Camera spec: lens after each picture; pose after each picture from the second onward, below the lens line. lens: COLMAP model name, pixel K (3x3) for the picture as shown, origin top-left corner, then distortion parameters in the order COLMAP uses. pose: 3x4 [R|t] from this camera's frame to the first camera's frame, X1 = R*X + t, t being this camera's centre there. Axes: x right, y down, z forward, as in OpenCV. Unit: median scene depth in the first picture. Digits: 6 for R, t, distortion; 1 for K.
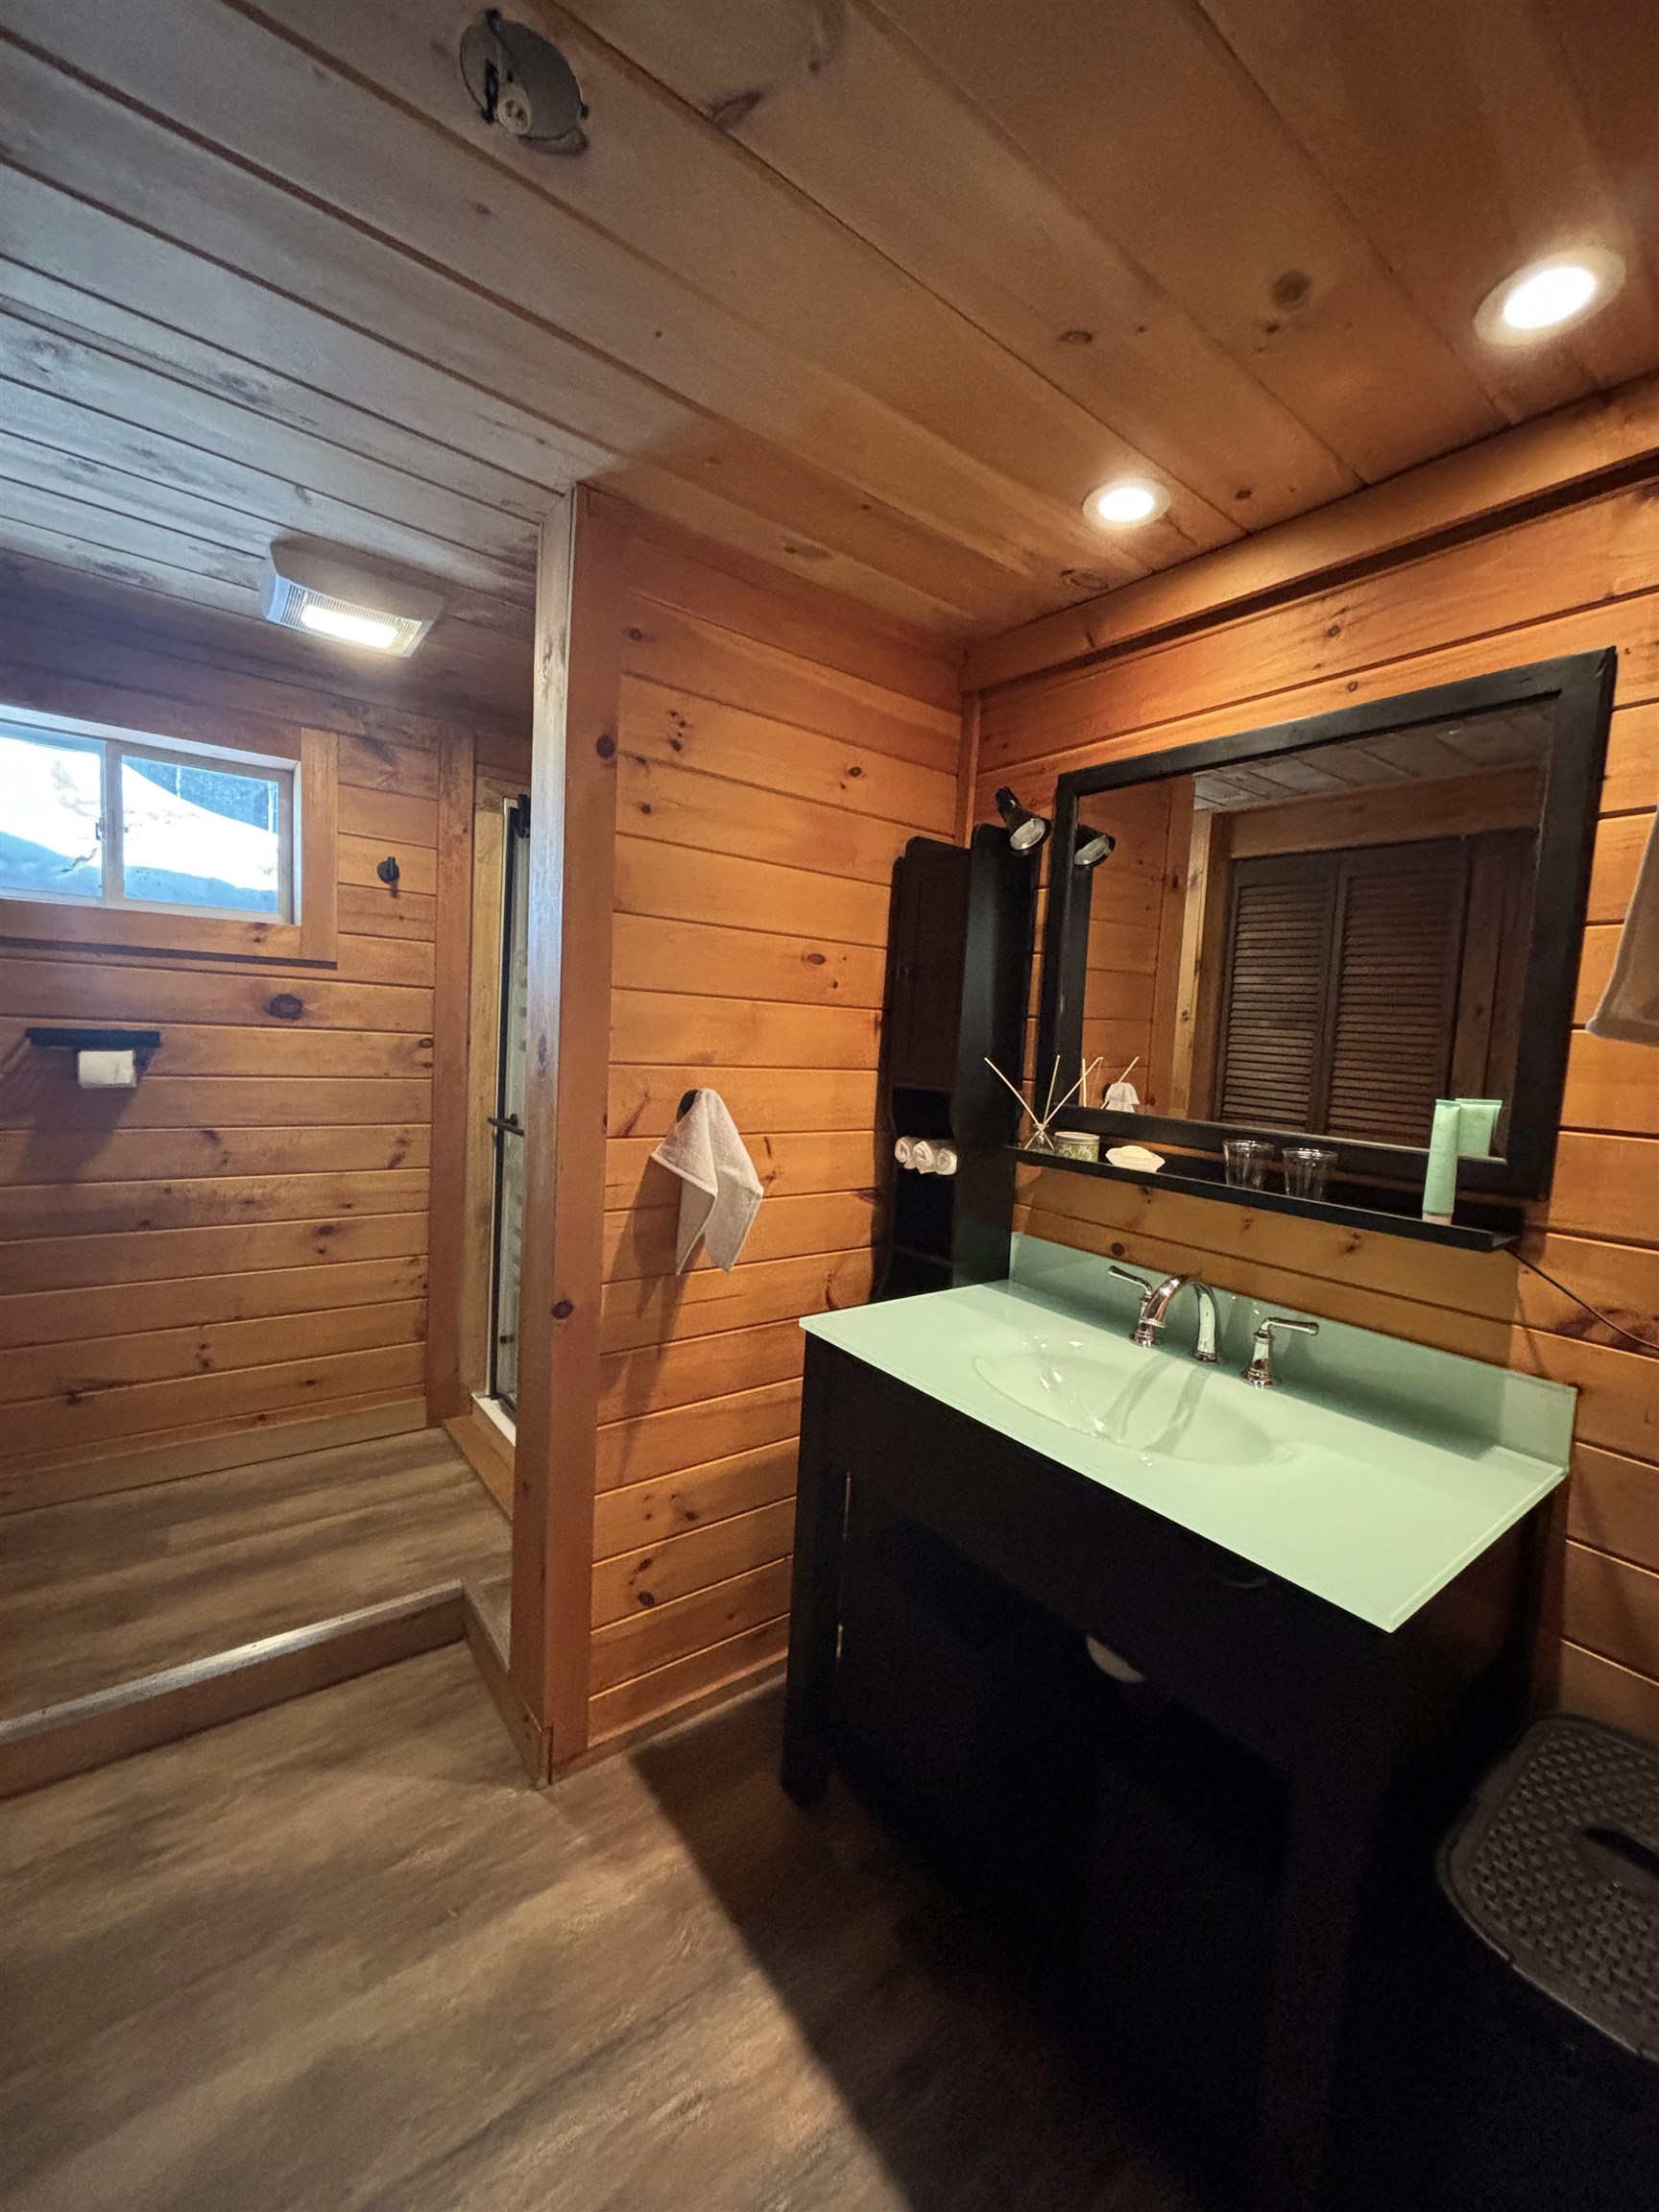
lens RADIAL K [[871.9, 0, 829.5], [0, 871.9, 1106.0], [0, 0, 1]] dist [0.010297, -0.002447]
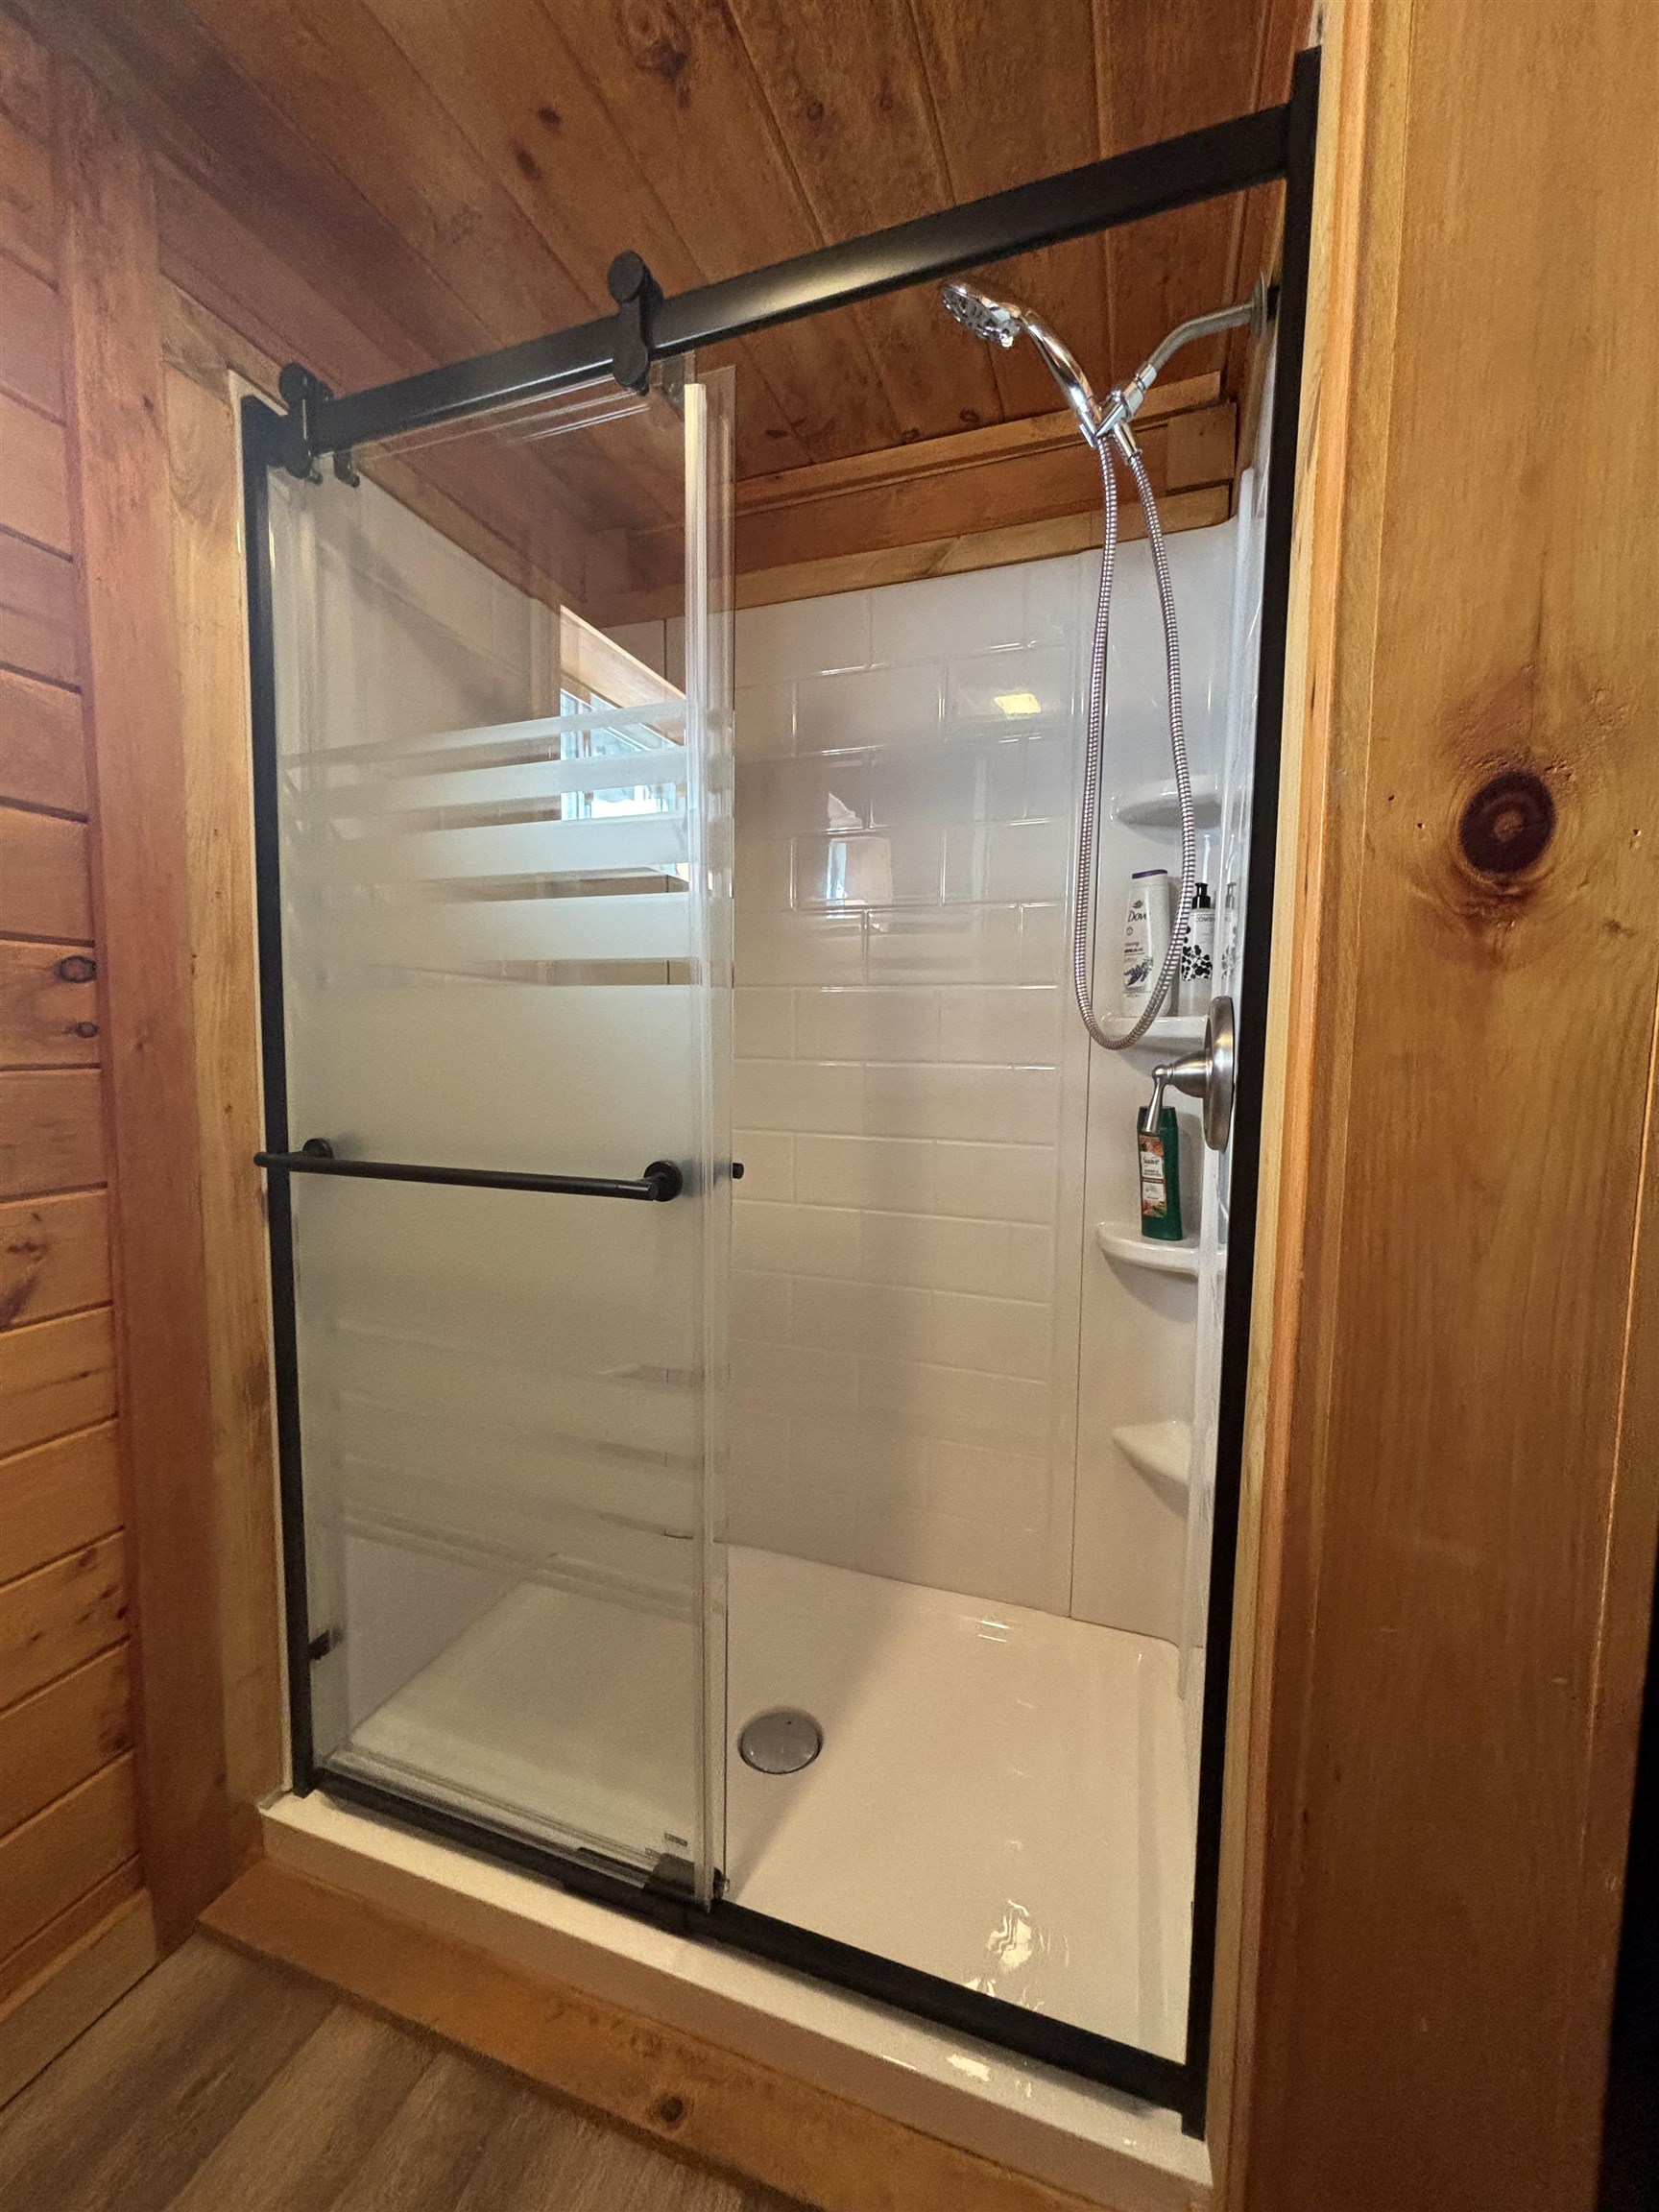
lens RADIAL K [[871.9, 0, 829.5], [0, 871.9, 1106.0], [0, 0, 1]] dist [0.010297, -0.002447]
pose [[0.835543, -0.090388, 0.541939, -0.395839], [0.081019, 0.995861, 0.041184, -0.004958], [-0.543419, 0.009496, 0.839408, 0.513633]]
